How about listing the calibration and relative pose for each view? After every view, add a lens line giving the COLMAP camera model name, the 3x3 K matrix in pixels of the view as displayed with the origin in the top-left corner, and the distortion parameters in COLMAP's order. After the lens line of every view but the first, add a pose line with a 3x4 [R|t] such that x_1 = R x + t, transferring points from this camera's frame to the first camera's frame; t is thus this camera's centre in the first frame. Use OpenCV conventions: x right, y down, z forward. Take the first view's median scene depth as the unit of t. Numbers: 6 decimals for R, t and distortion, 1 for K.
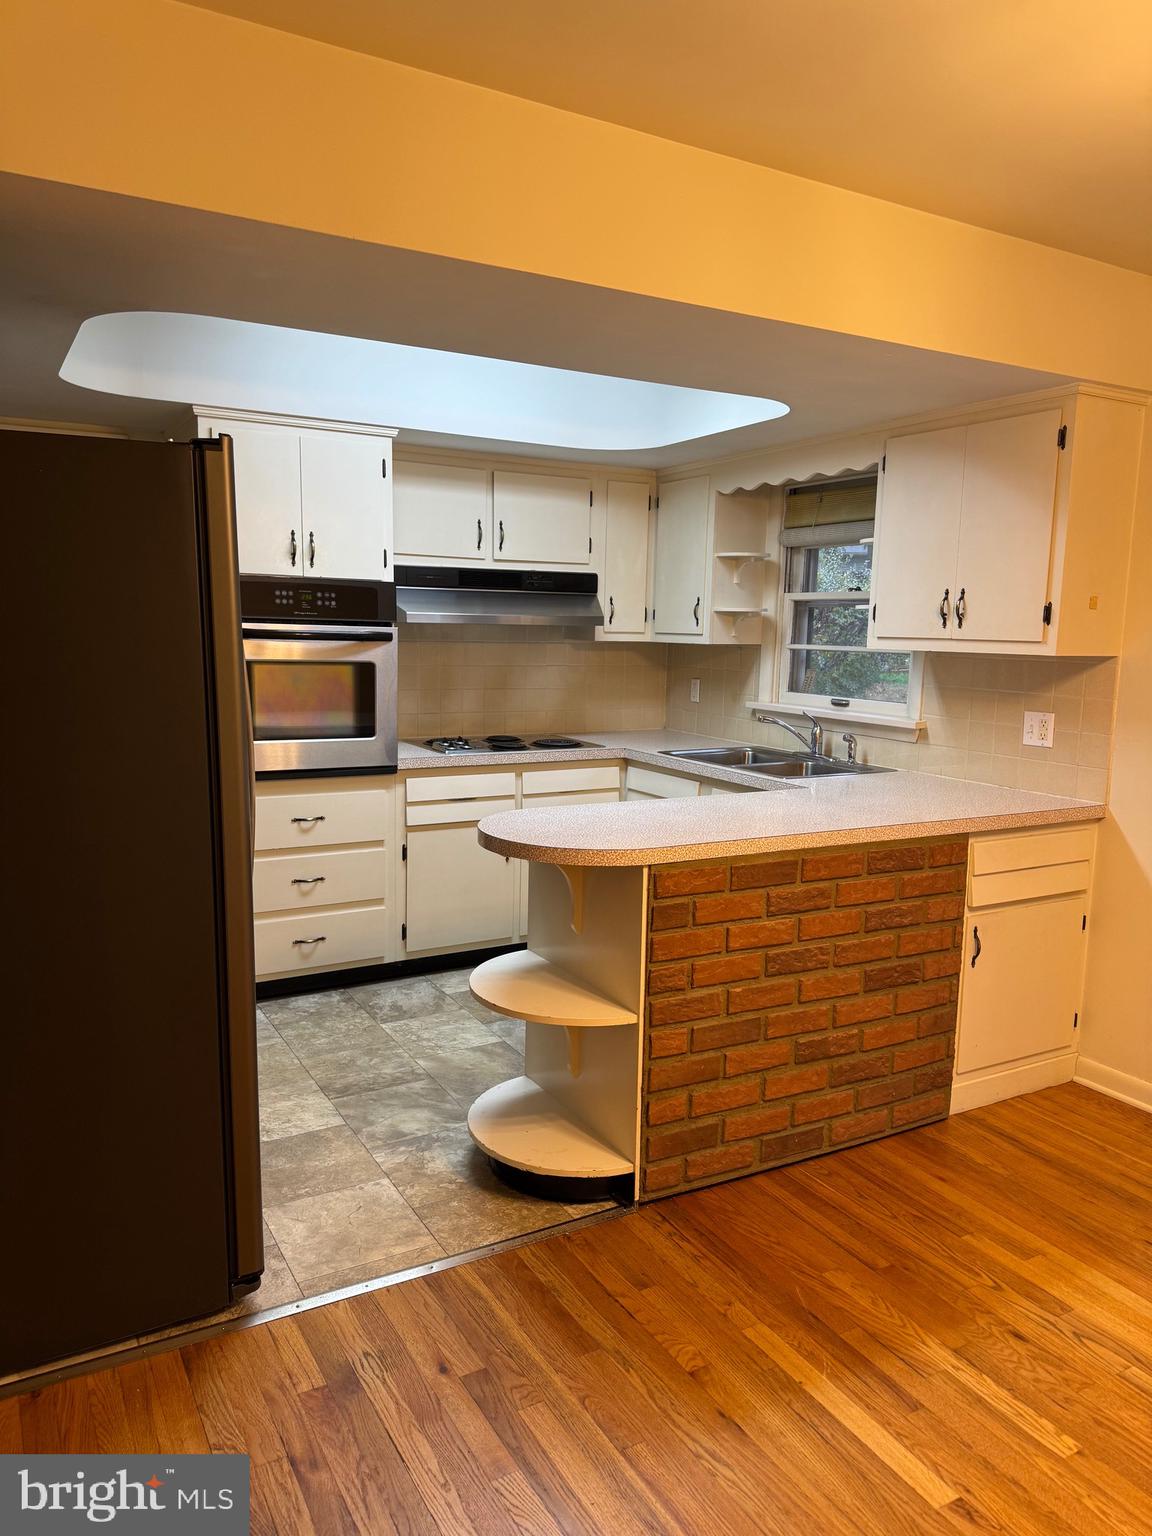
lens RADIAL K [[1091.1, 0, 576.0], [0, 1091.1, 768.0], [0, 0, 1]] dist [0.076973, -0.076529]
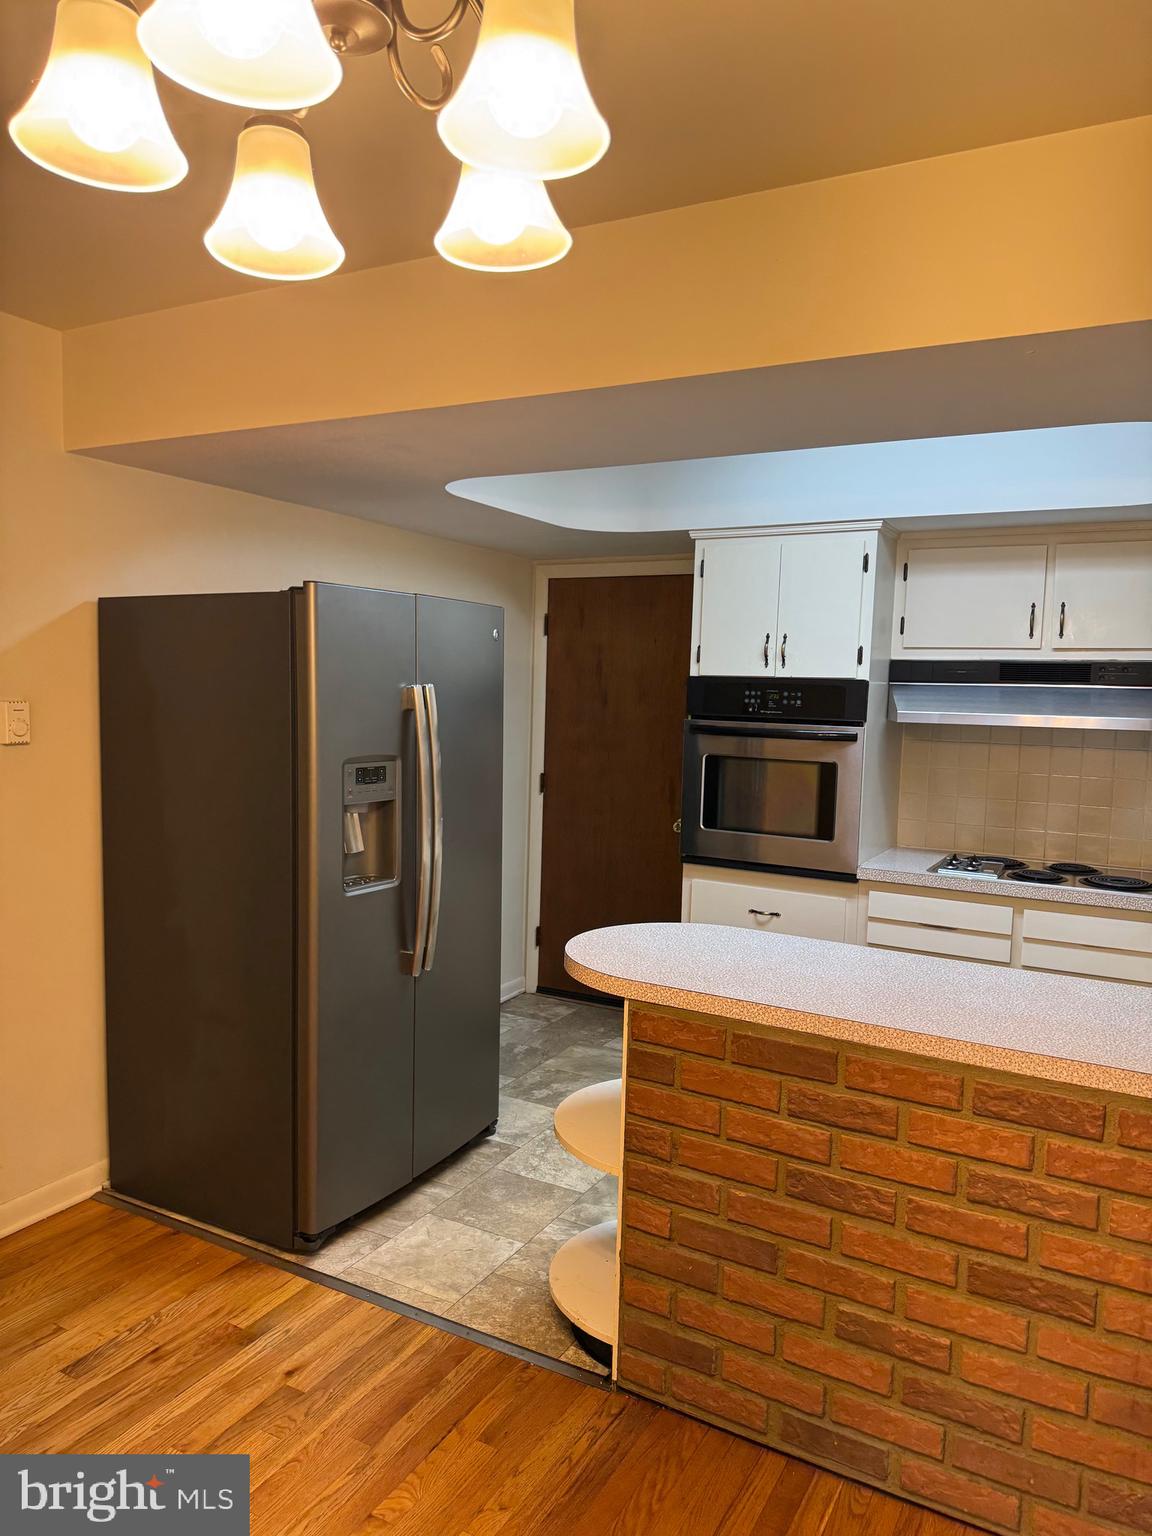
lens RADIAL K [[1072.6, 0, 570.4], [0, 1072.6, 777.7], [0, 0, 1]] dist [0.057908, -0.067187]
pose [[0.523681, 0.065843, -0.849366, 0.668271], [-0.125912, 0.992041, -0.000729, -0.072828], [0.842558, 0.107327, 0.527803, 0.415122]]
